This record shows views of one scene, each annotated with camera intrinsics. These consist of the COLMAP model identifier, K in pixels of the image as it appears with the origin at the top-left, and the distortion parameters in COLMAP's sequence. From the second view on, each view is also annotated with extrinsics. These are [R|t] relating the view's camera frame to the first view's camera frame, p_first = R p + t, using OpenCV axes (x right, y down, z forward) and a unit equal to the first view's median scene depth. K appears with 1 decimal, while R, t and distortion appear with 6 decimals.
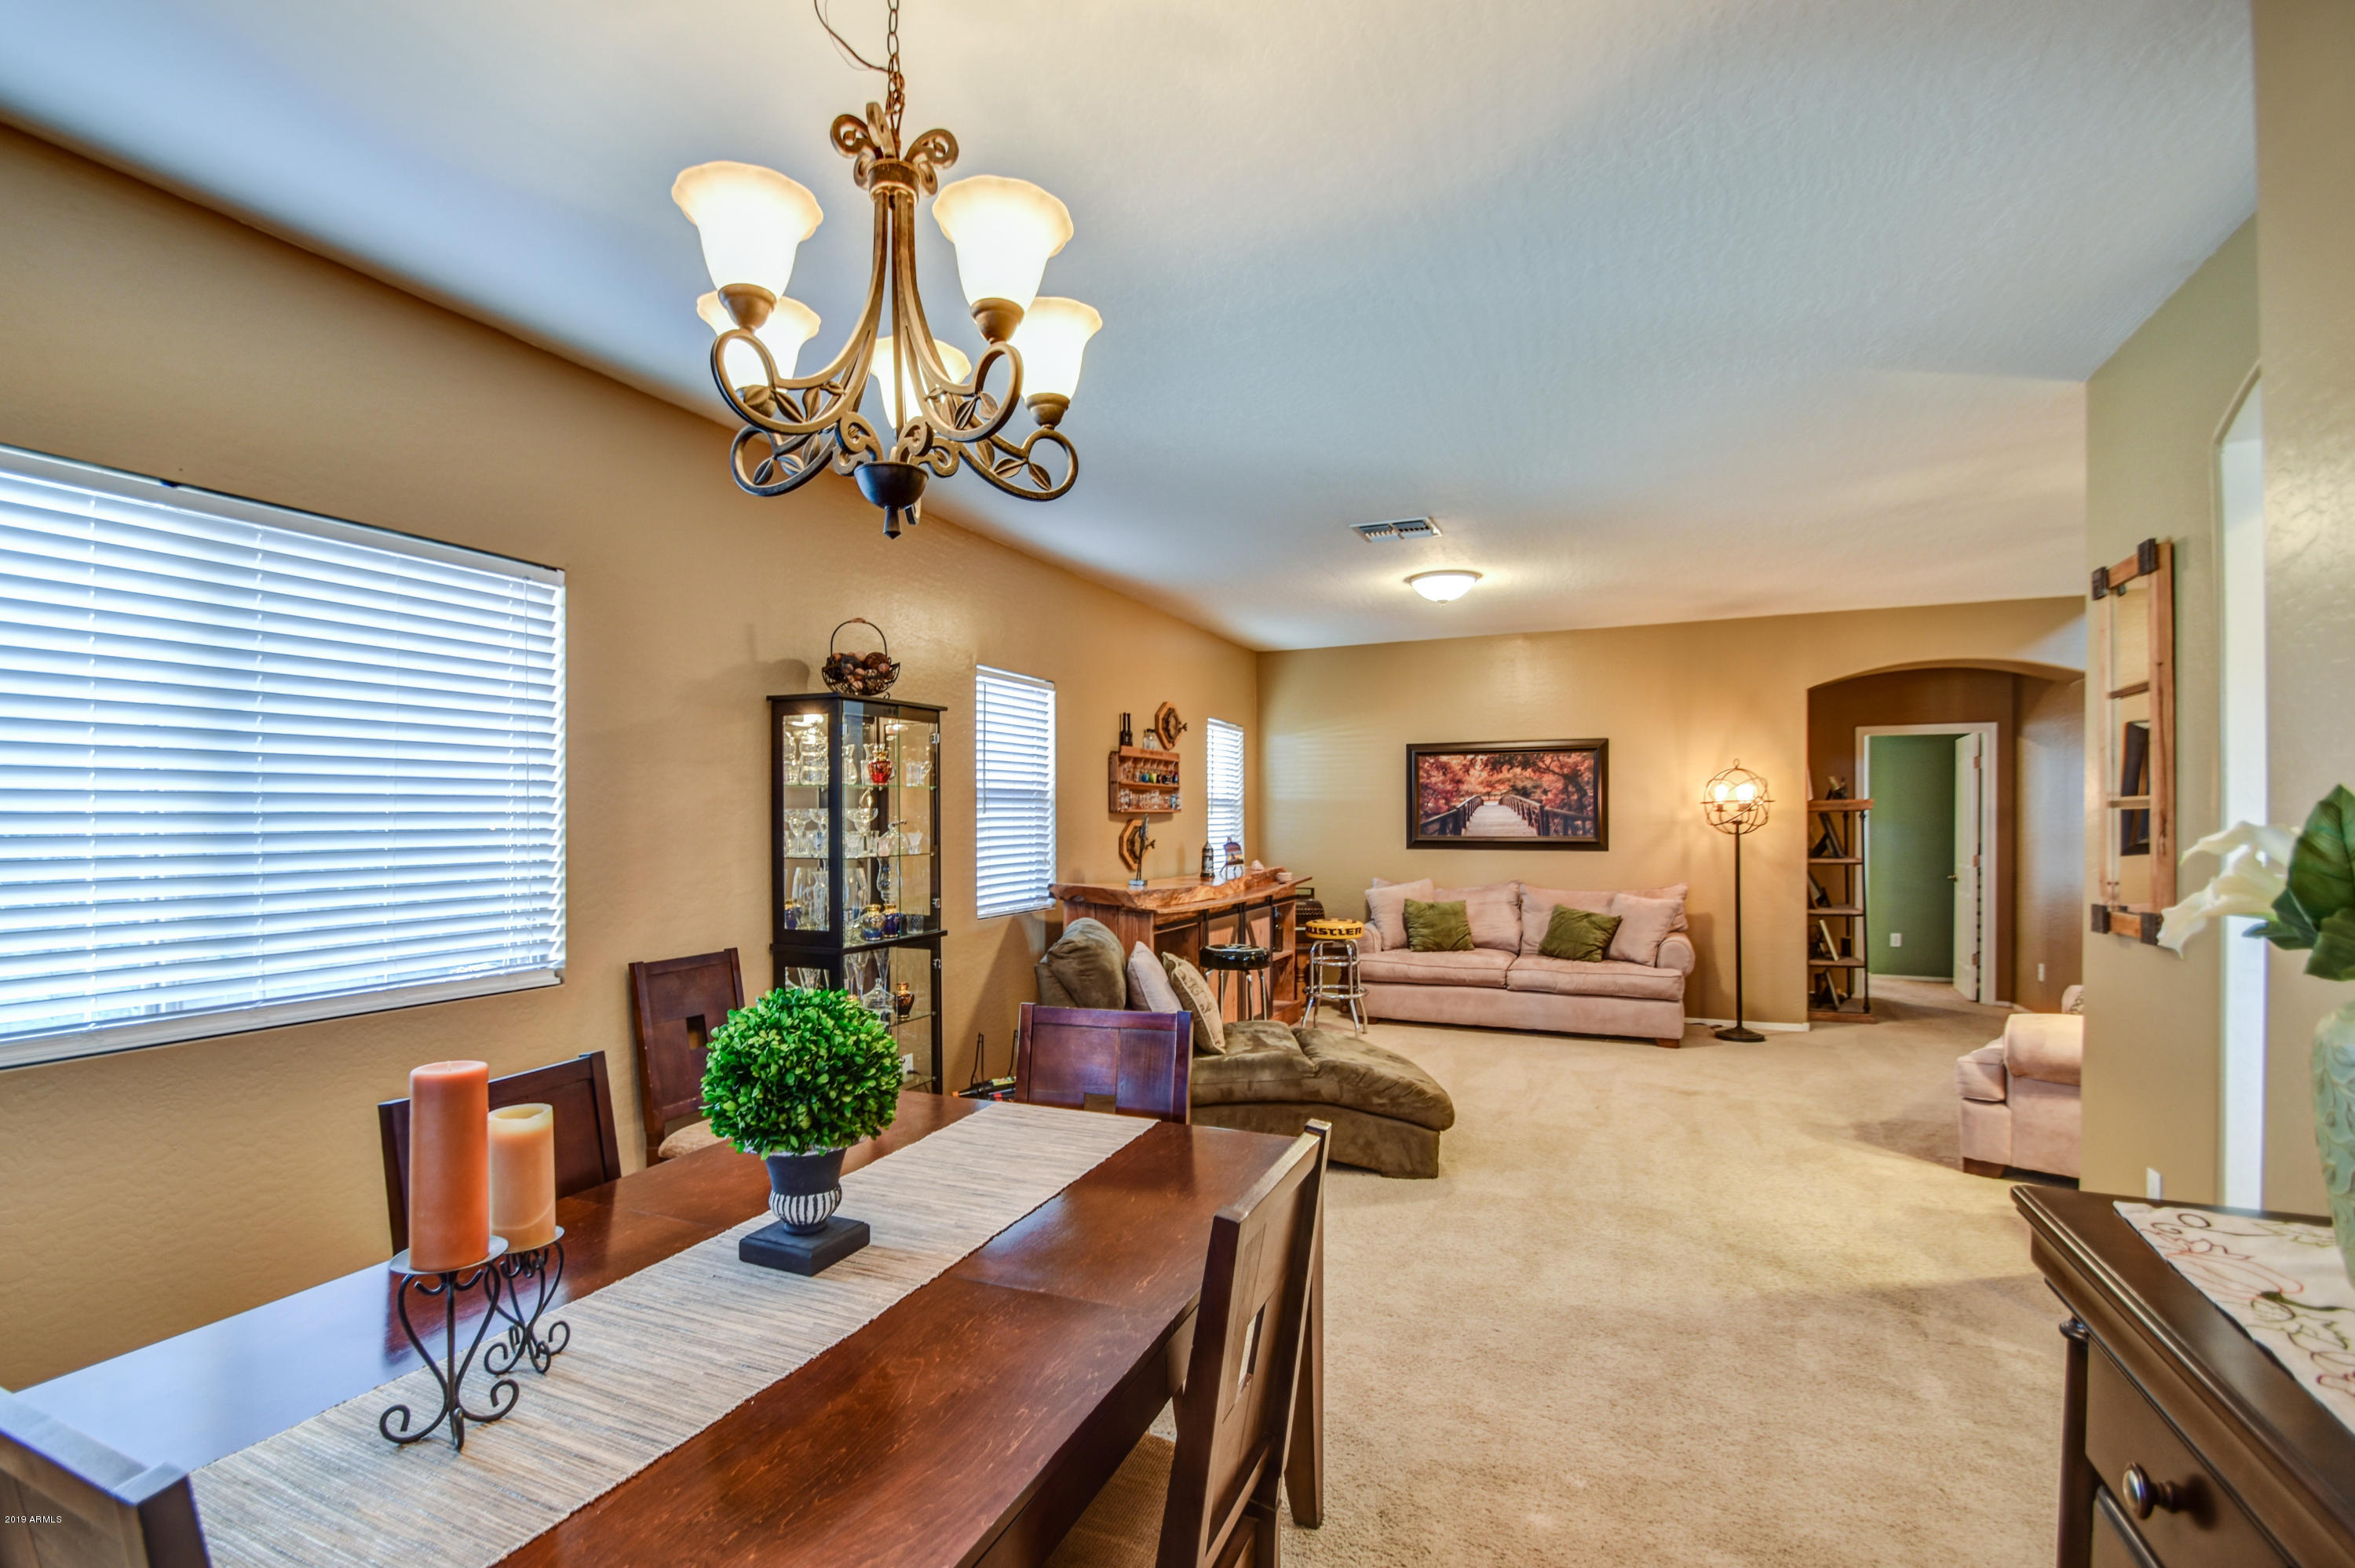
lens RADIAL K [[1058.2, 0, 1144.9], [0, 1058.2, 827.2], [0, 0, 1]] dist [0.001181, 0.000190]
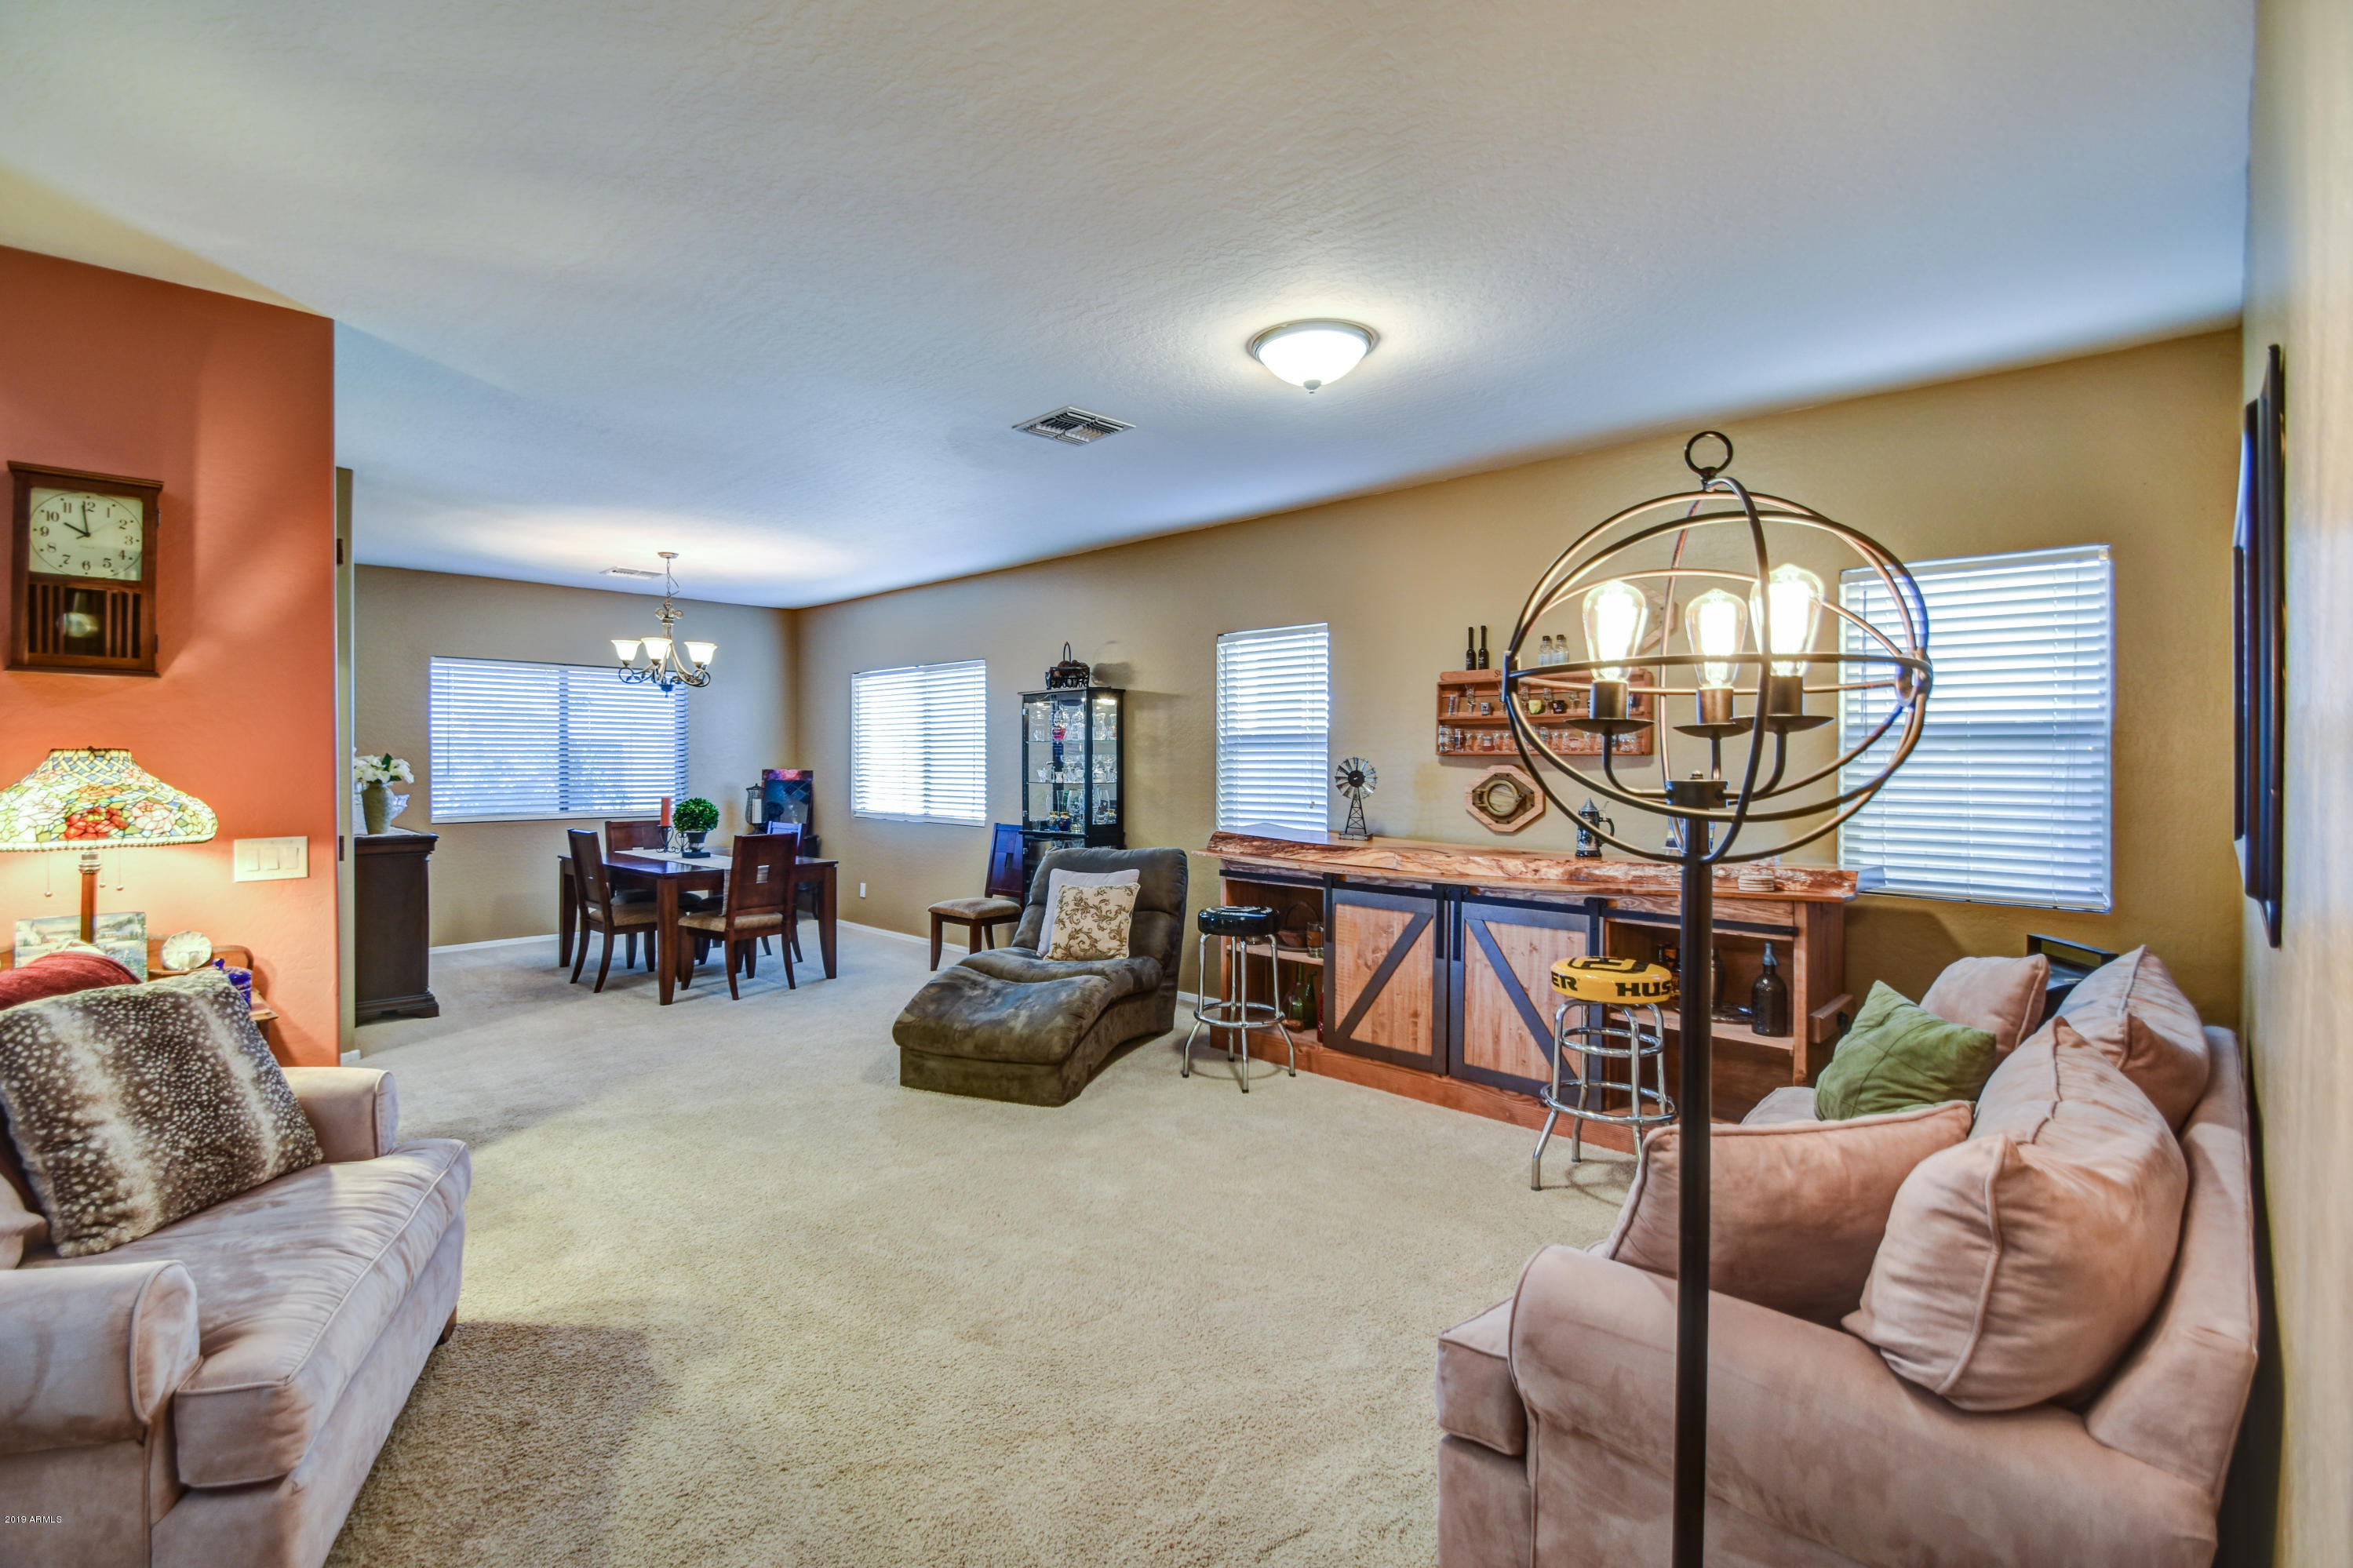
lens RADIAL K [[1106.6, 0, 1175.8], [0, 1106.6, 754.8], [0, 0, 1]] dist [0.000304, 0.000045]
pose [[-0.320330, 0.004250, -0.947296, 1.082338], [-0.007659, 0.999946, 0.007076, -0.024804], [0.947275, 0.009522, -0.320280, 1.381861]]
